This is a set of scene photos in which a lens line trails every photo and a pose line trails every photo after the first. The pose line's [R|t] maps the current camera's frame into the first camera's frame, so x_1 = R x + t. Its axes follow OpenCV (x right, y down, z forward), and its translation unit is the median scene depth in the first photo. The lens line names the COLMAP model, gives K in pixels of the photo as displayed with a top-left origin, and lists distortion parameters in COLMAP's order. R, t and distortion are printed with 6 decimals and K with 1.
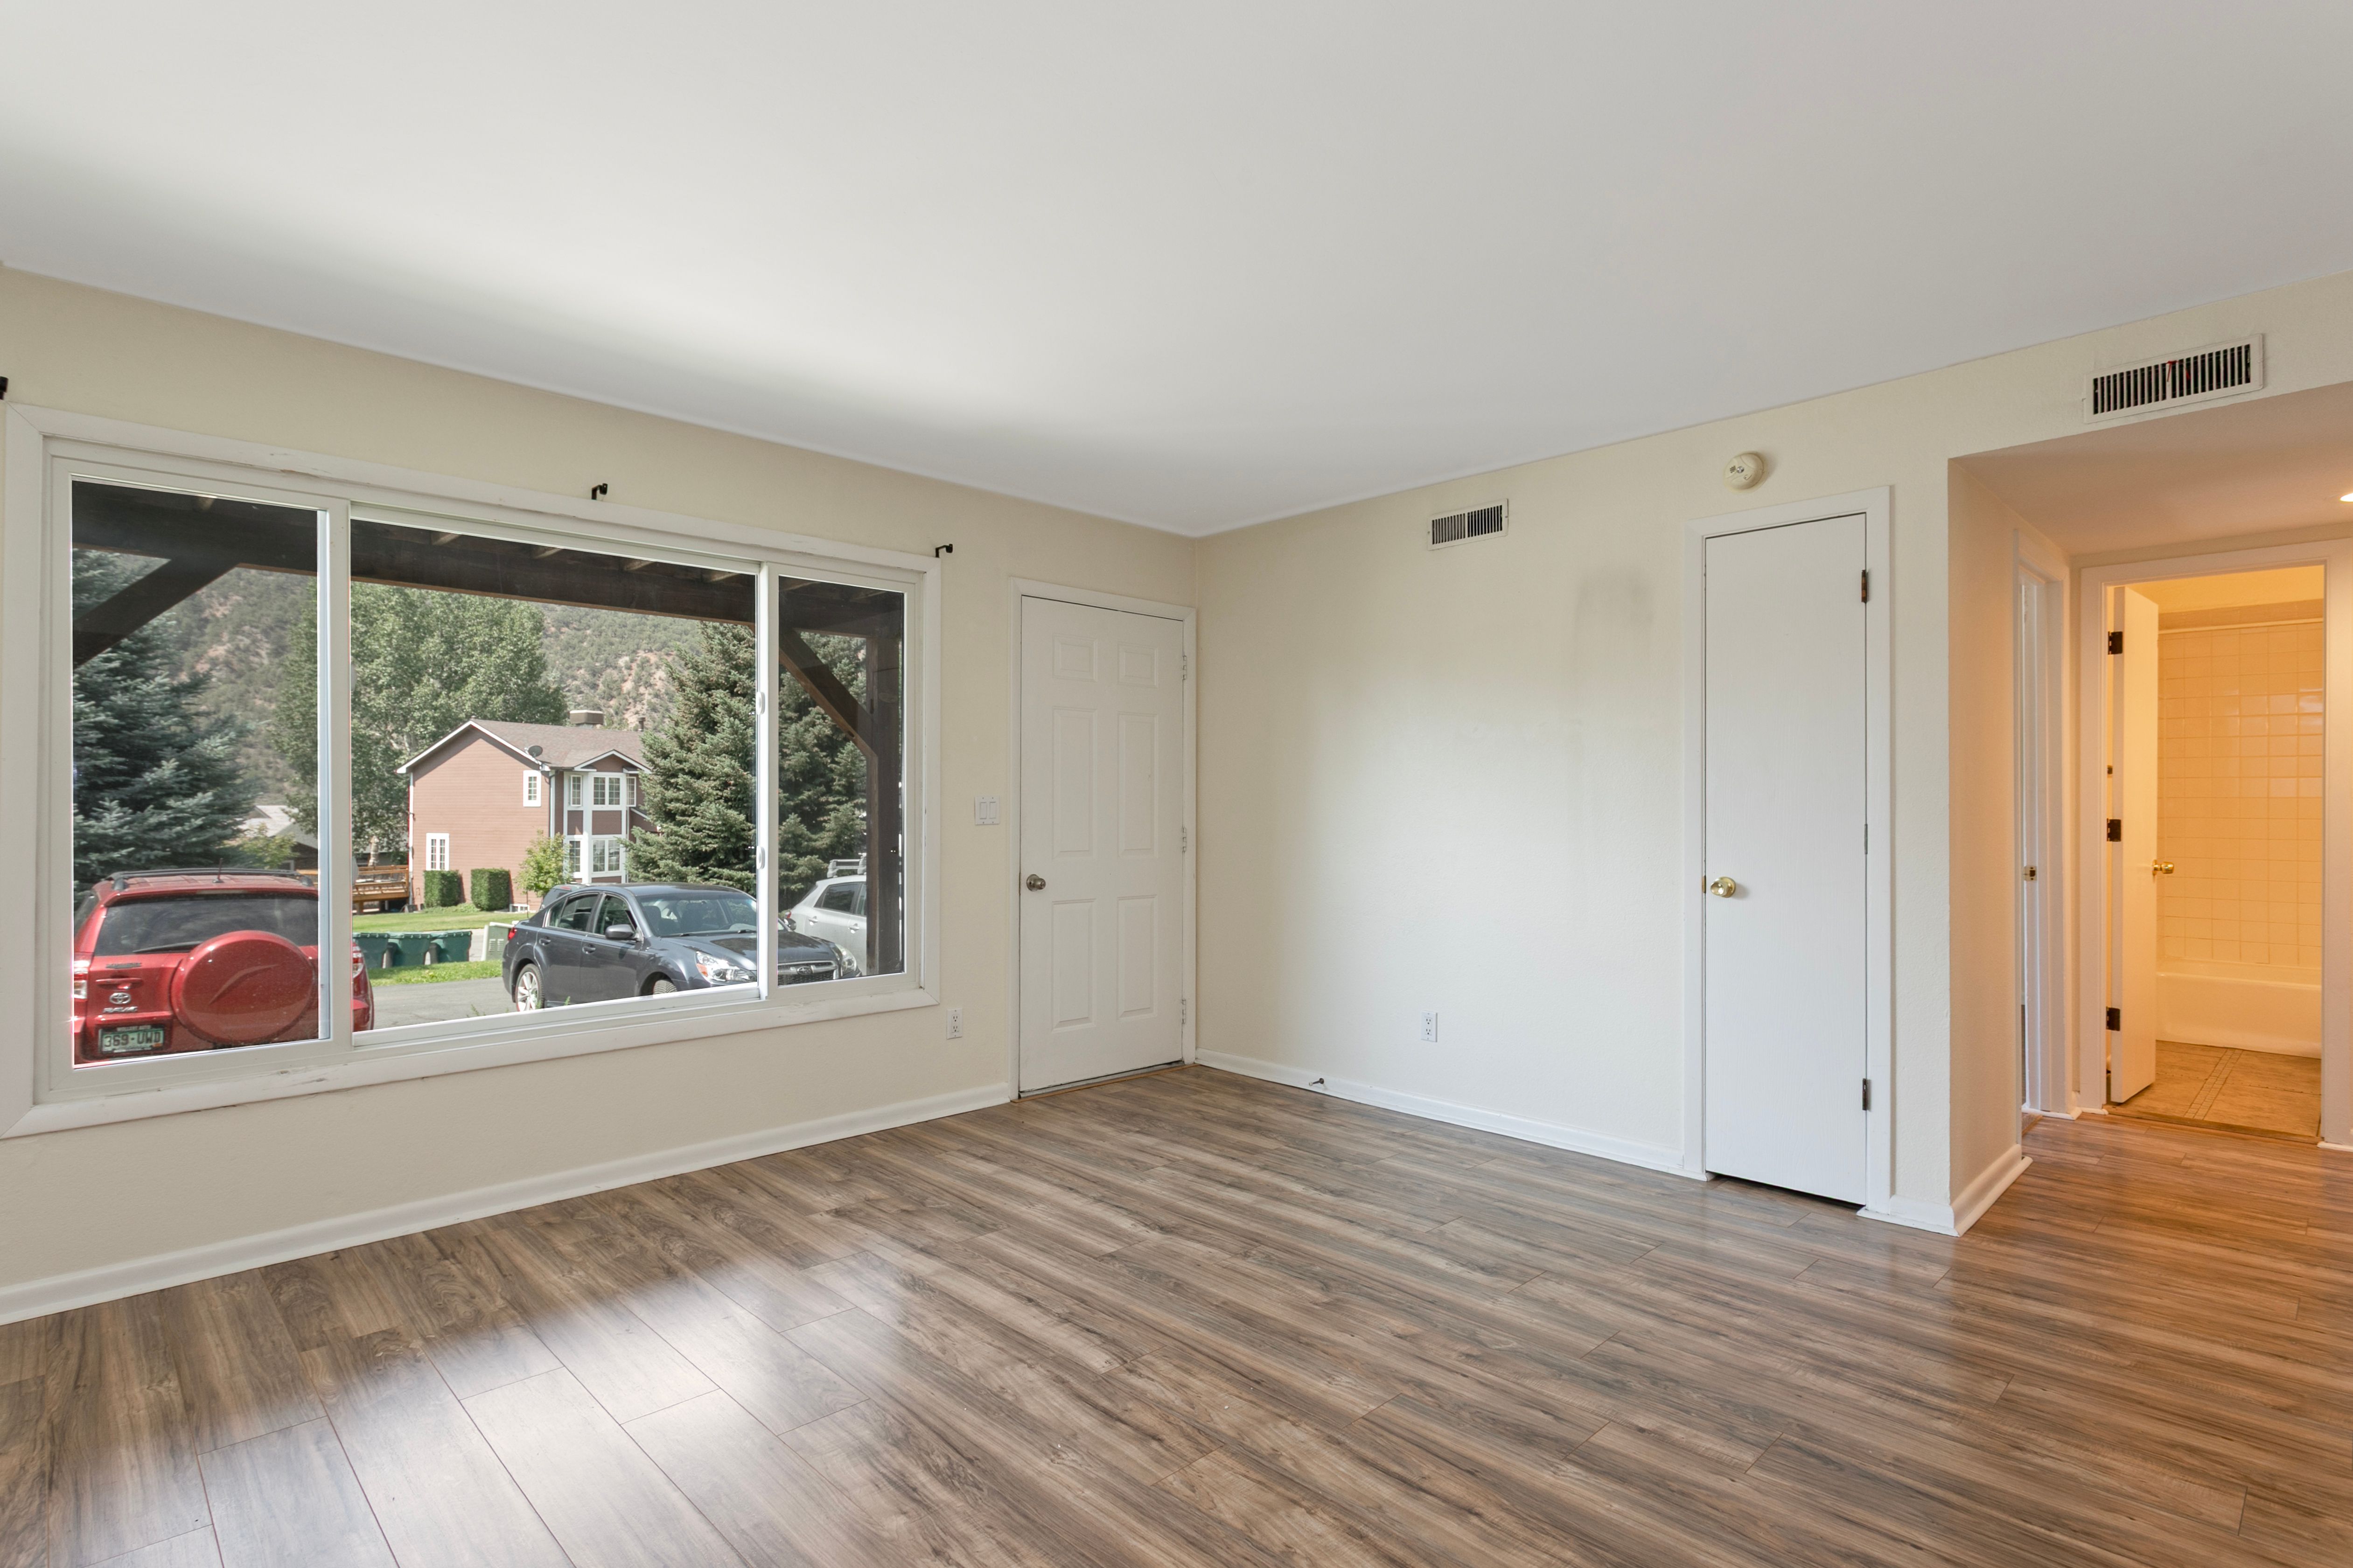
lens RADIAL K [[1166.5, 0, 1176.5], [0, 1166.5, 784.0], [0, 0, 1]] dist [-0.003157, -0.000283]
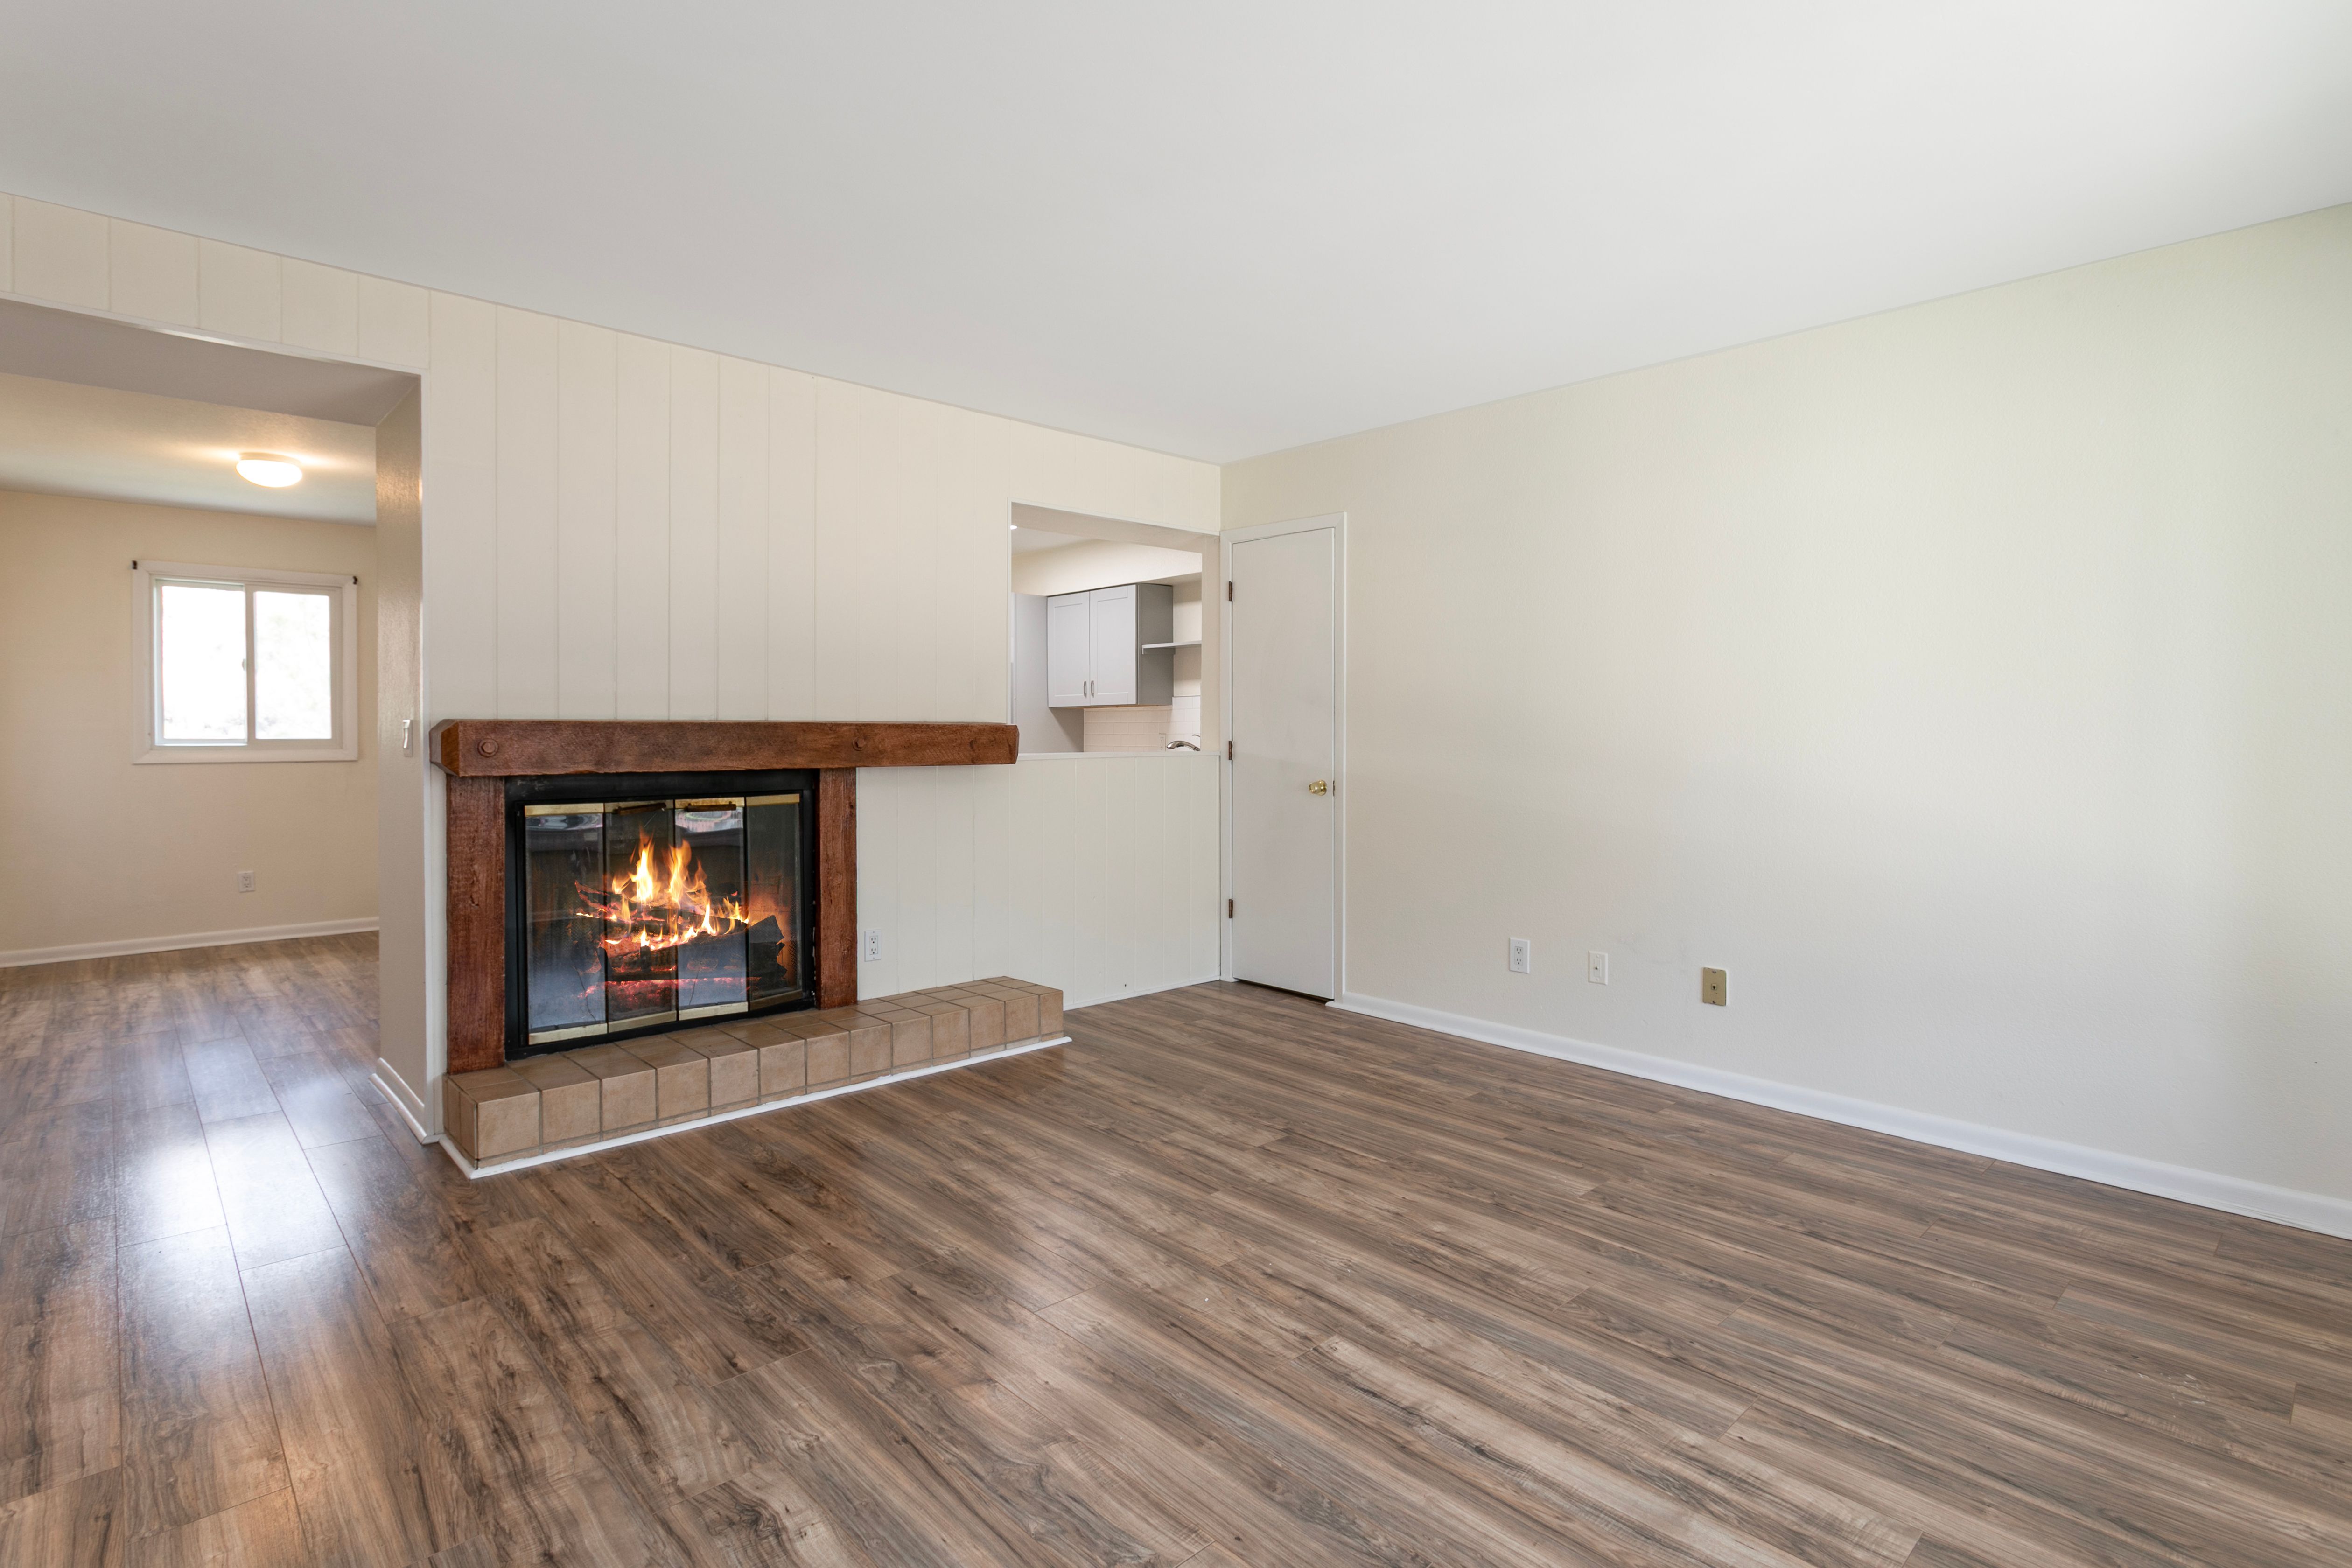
lens RADIAL K [[1142.0, 0, 1180.5], [0, 1142.0, 766.6], [0, 0, 1]] dist [-0.000150, 0.000107]
pose [[-0.999865, -0.001202, 0.016382, 0.032894], [-0.001086, 0.999974, 0.007105, 0.025936], [-0.016390, 0.007087, -0.999841, 1.338374]]
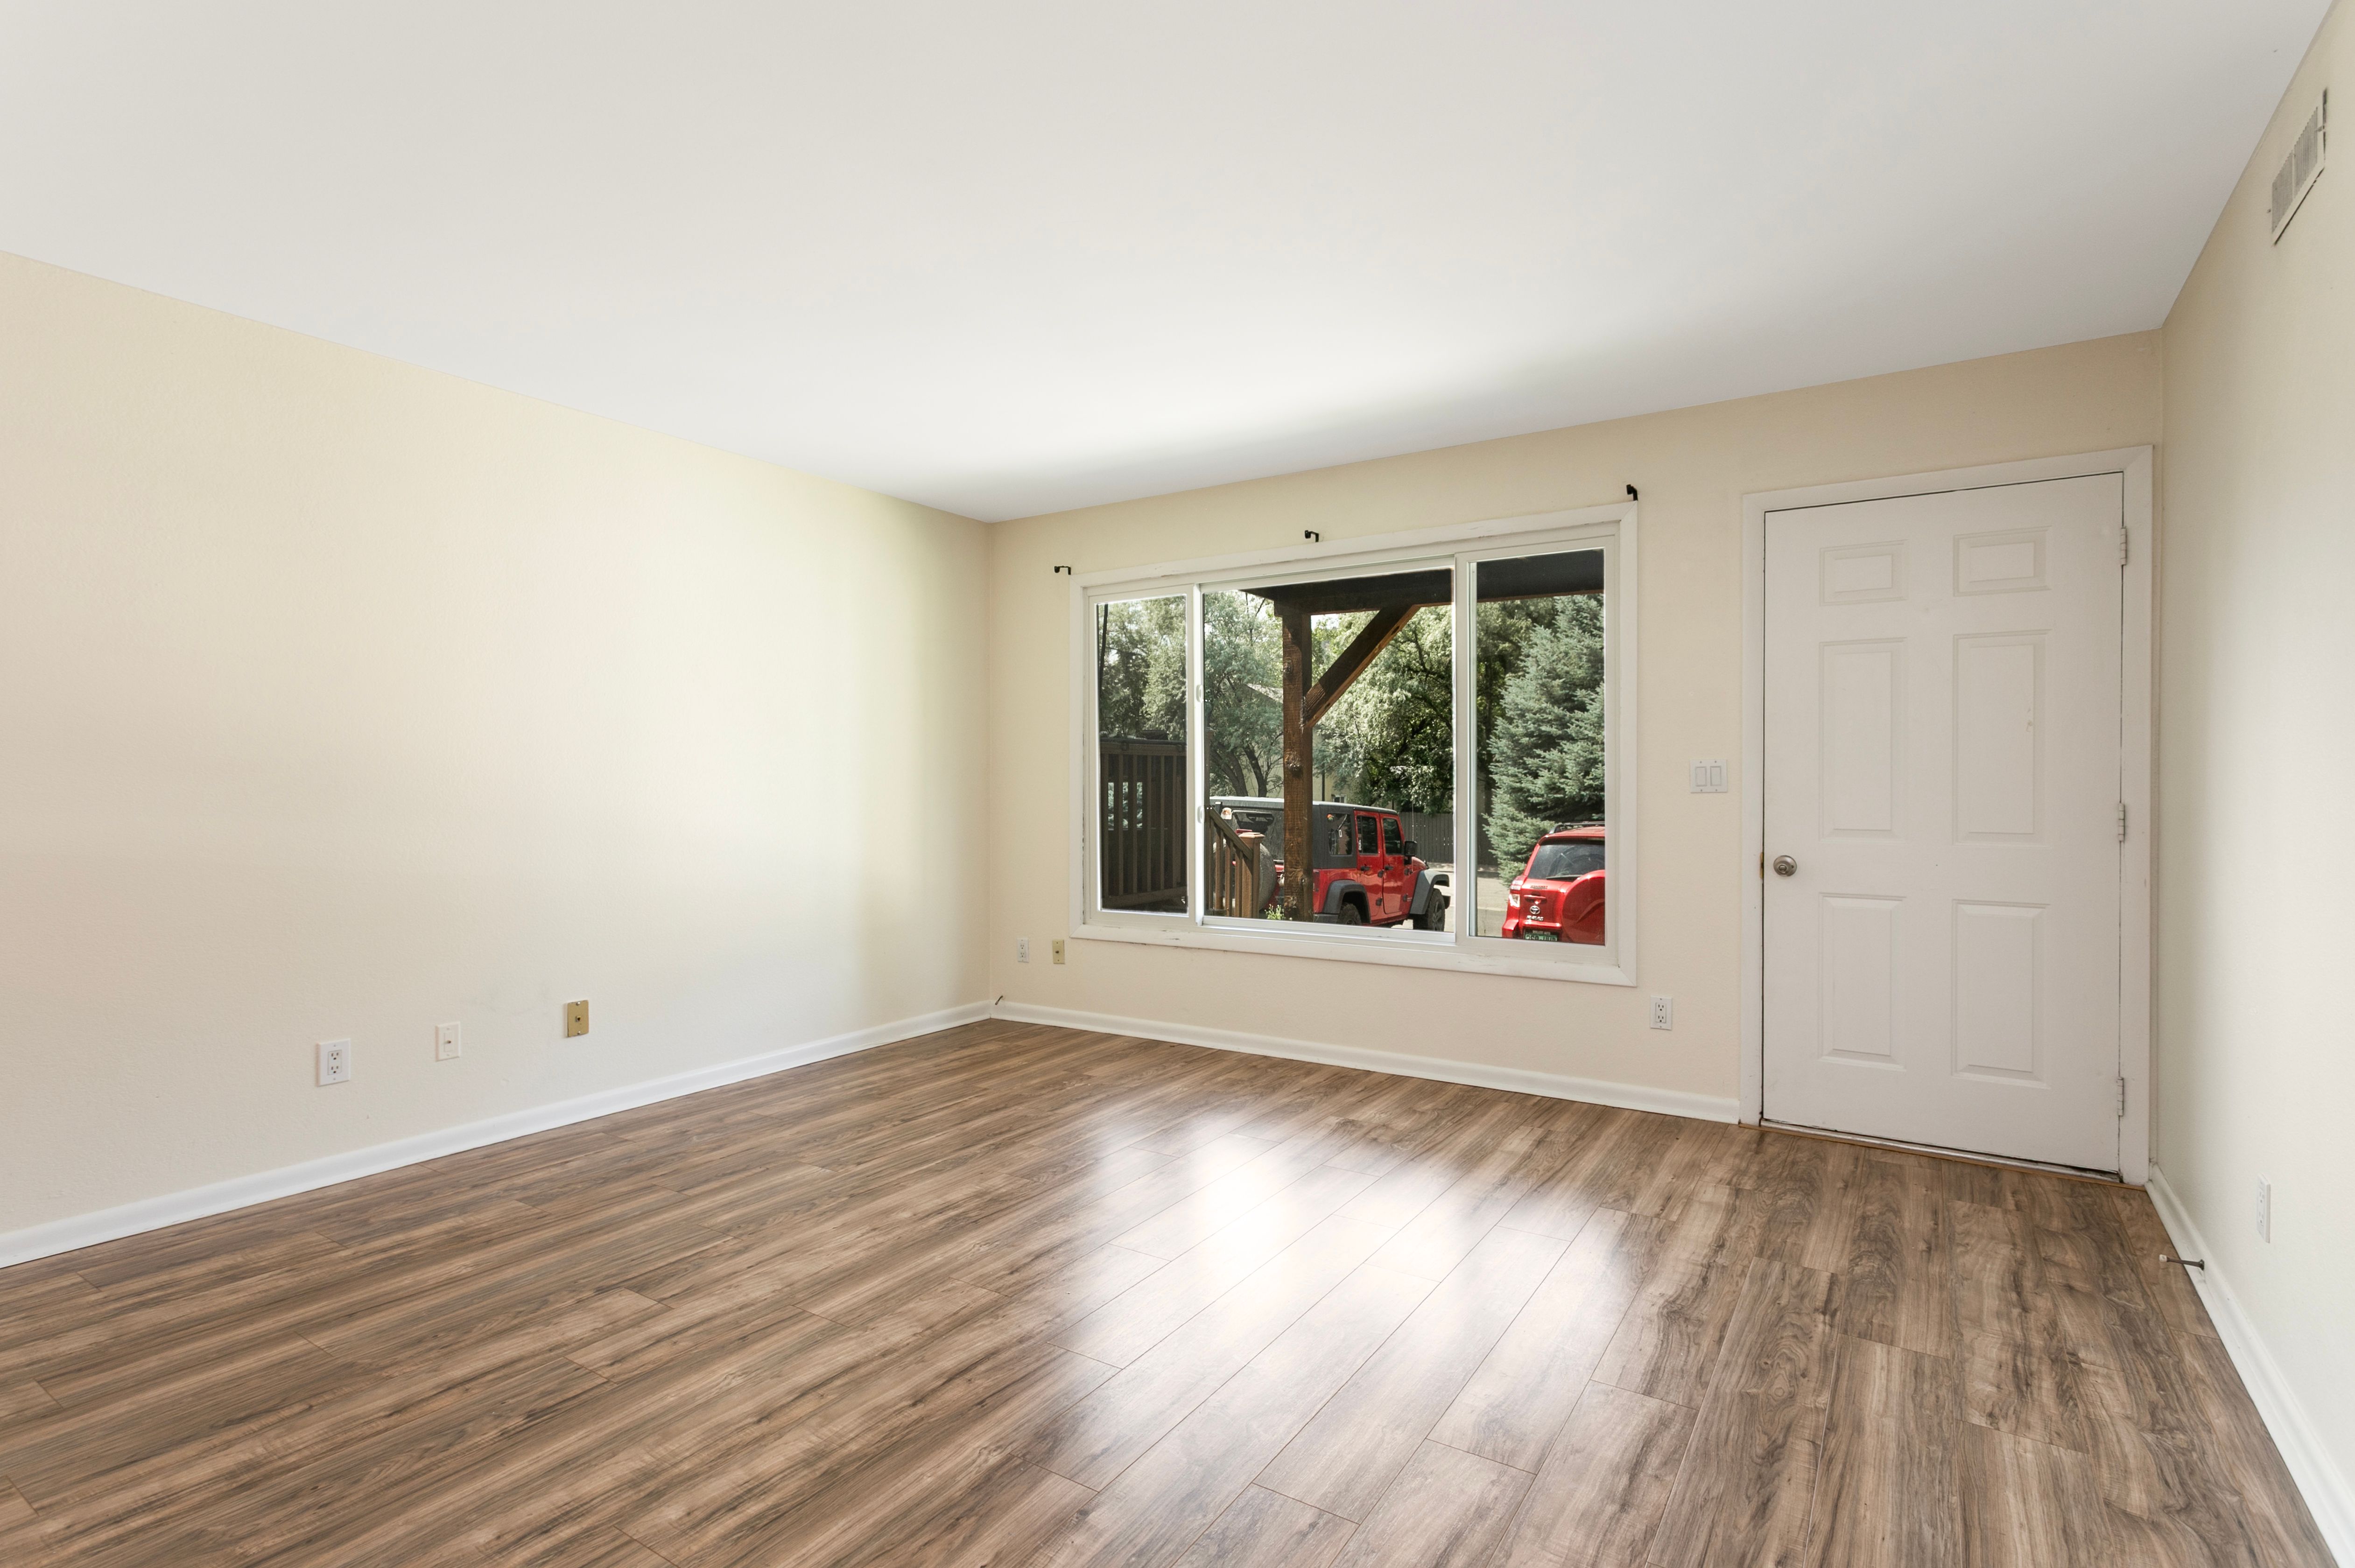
lens RADIAL K [[1150.1, 0, 1144.2], [0, 1150.1, 781.8], [0, 0, 1]] dist [-0.002576, -0.000199]
pose [[0.202128, 0.004446, -0.979349, 0.770721], [0.022732, 0.999699, 0.009231, 0.011802], [0.979095, -0.024129, 0.201966, 0.561024]]
